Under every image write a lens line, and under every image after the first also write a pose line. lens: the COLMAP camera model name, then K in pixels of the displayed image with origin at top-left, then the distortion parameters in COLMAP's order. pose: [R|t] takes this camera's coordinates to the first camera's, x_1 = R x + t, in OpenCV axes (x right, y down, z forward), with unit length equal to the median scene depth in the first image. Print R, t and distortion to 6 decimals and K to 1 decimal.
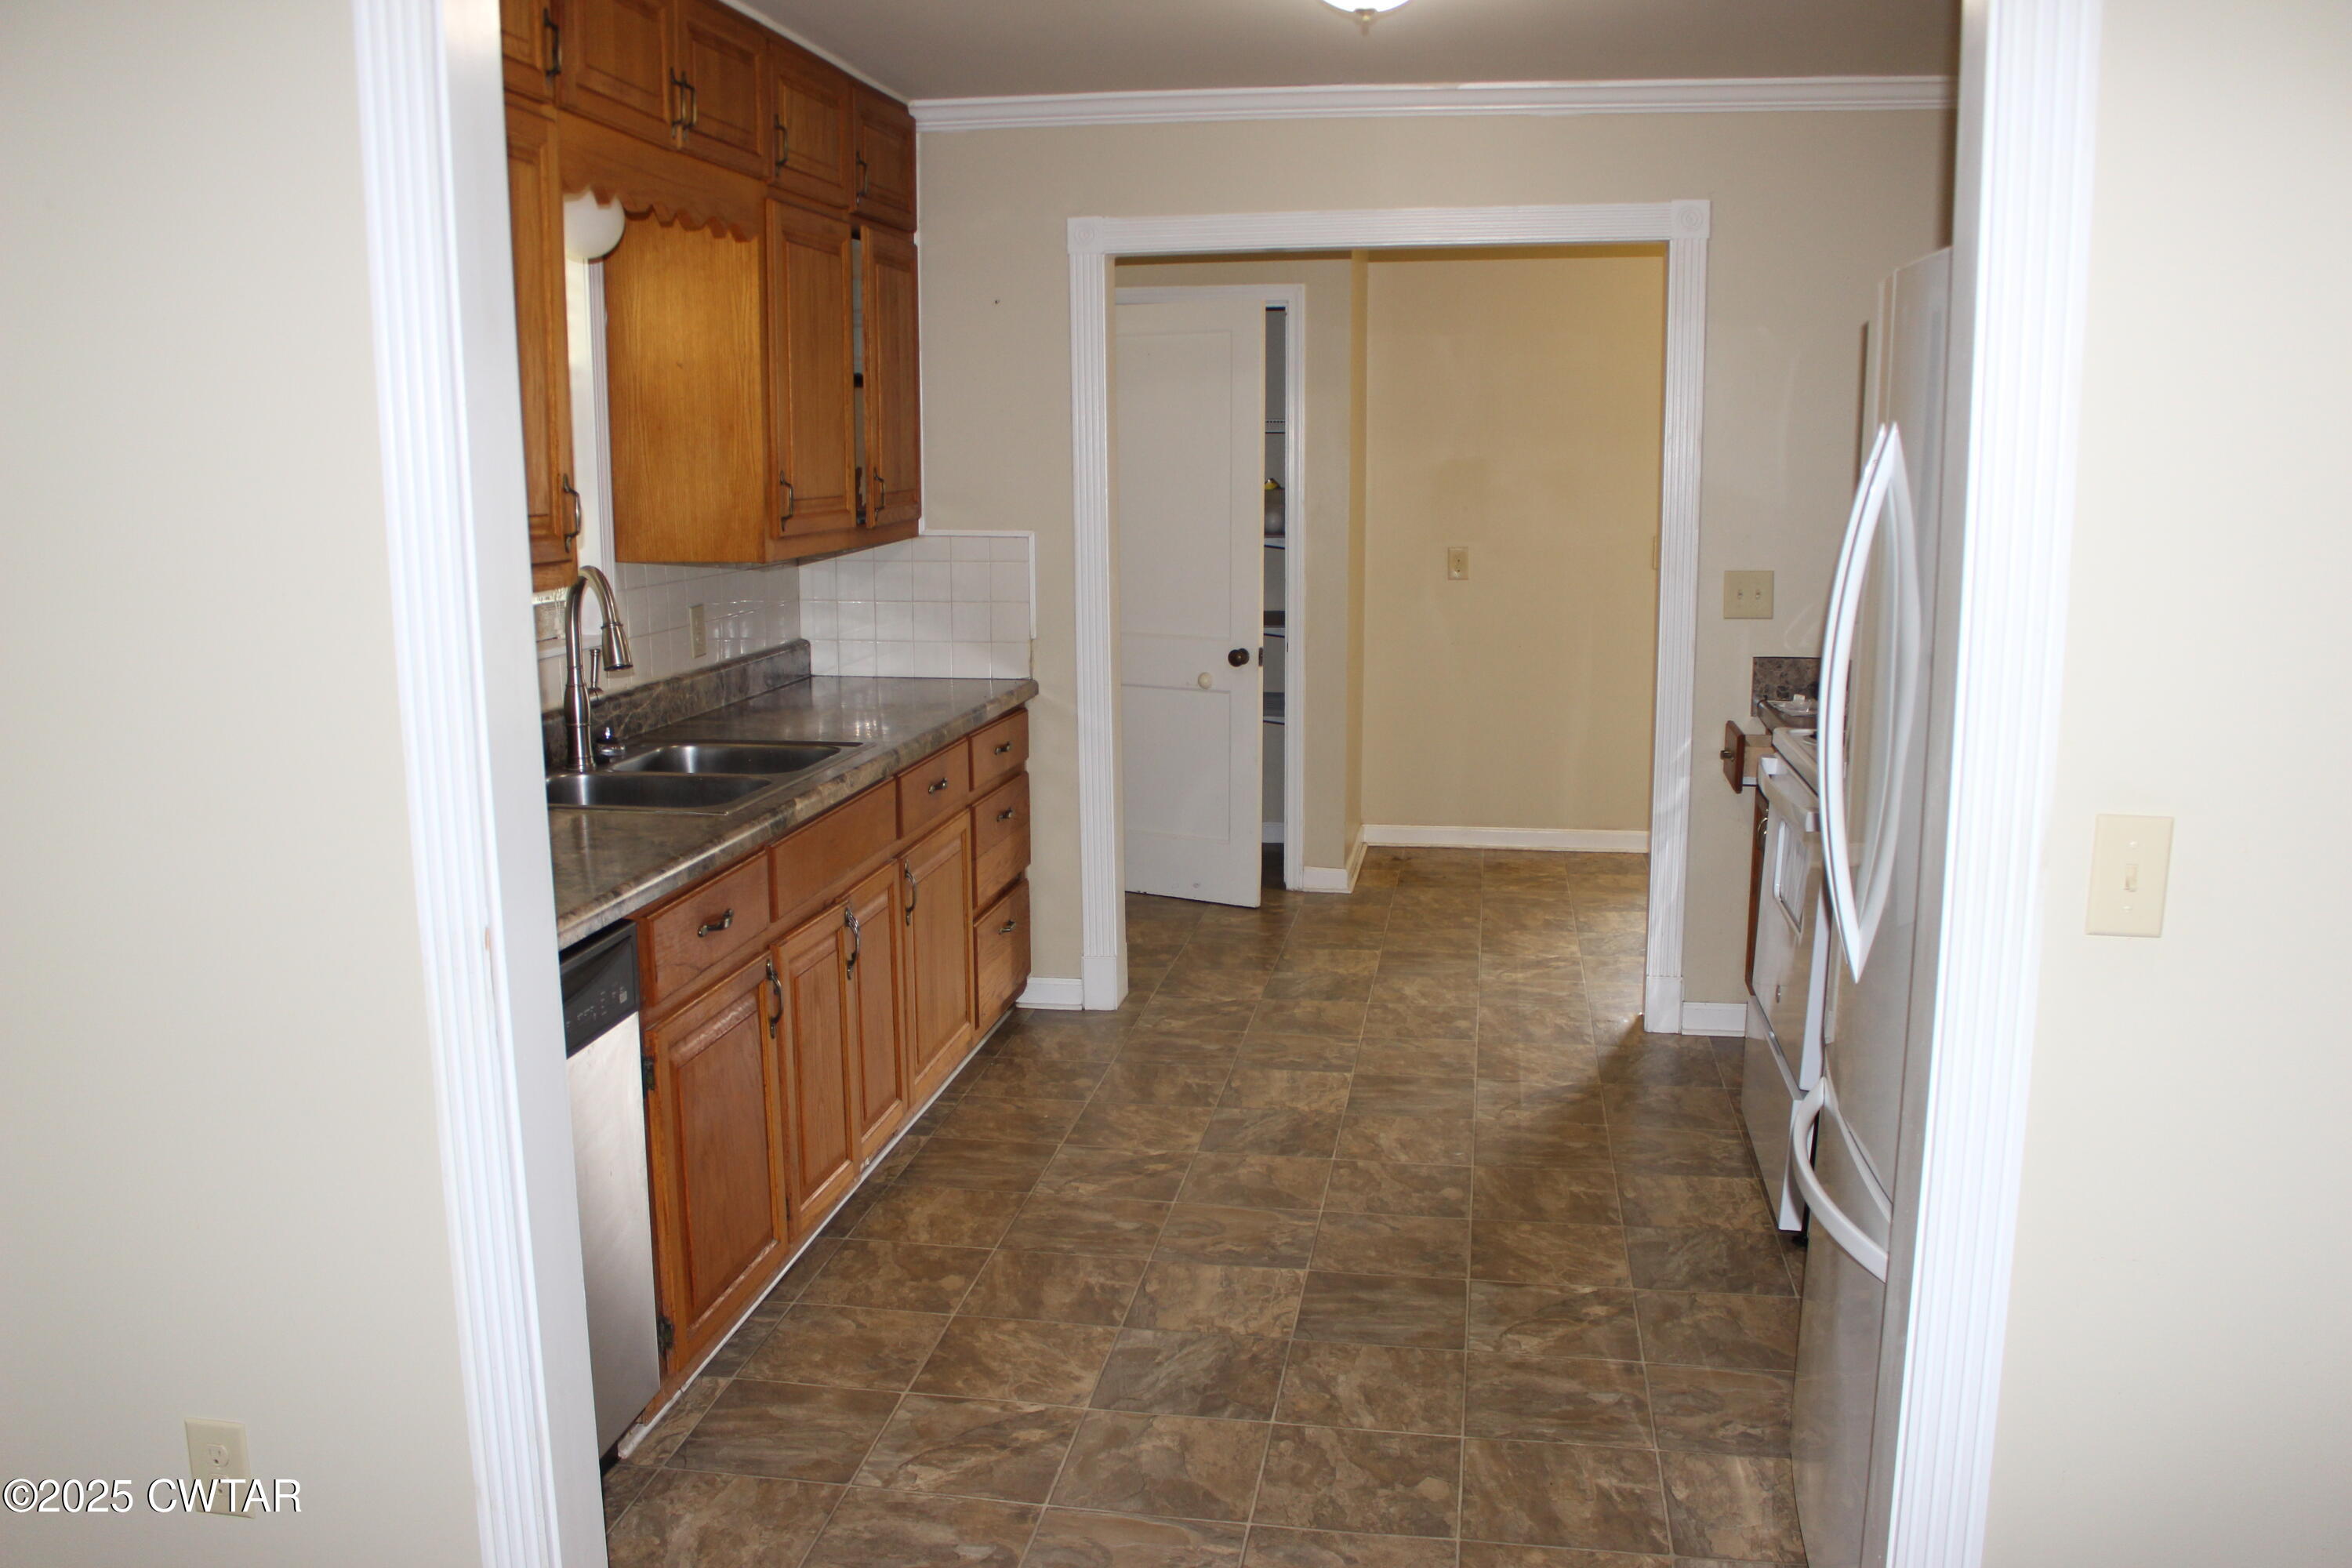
lens RADIAL K [[1966.2, 0, 1165.0], [0, 1966.2, 832.2], [0, 0, 1]] dist [-0.158942, 0.134649]
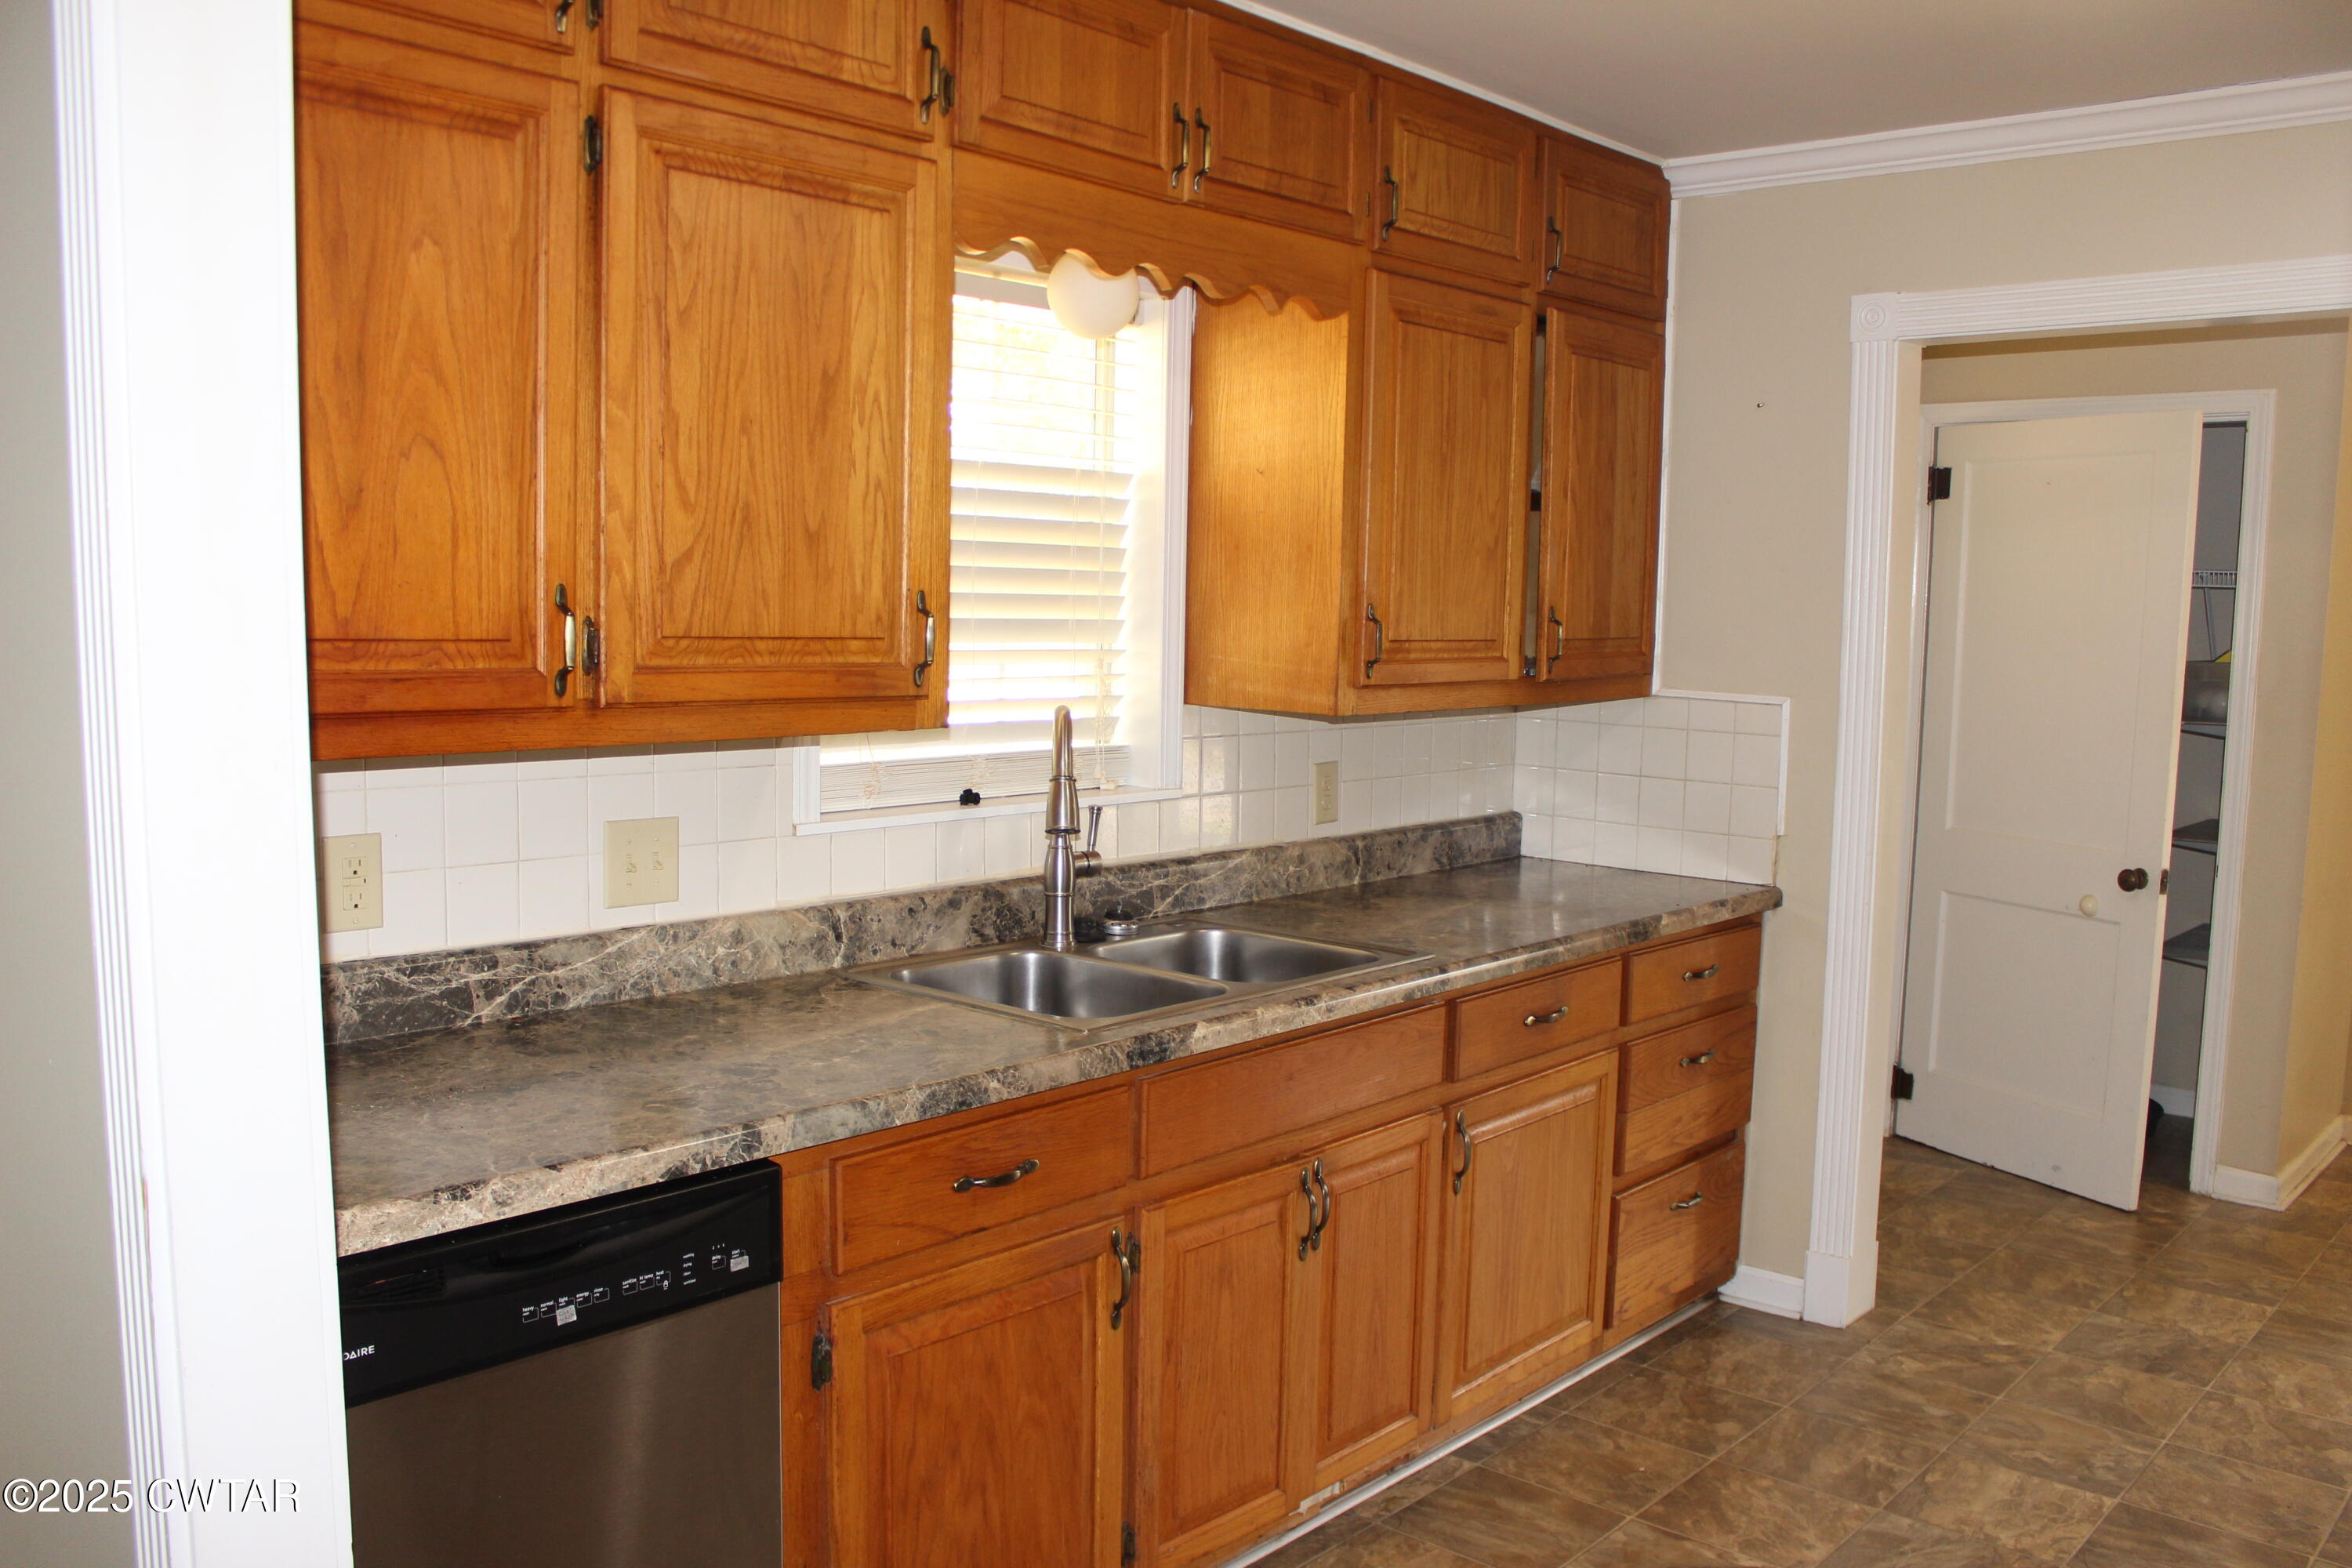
lens RADIAL K [[1966.2, 0, 1165.0], [0, 1966.2, 832.2], [0, 0, 1]] dist [-0.158942, 0.134649]
pose [[0.846061, 0.082829, -0.526612, 0.144959], [-0.122609, 0.991607, -0.041018, -0.042514], [0.518795, 0.099271, 0.849116, 0.243964]]
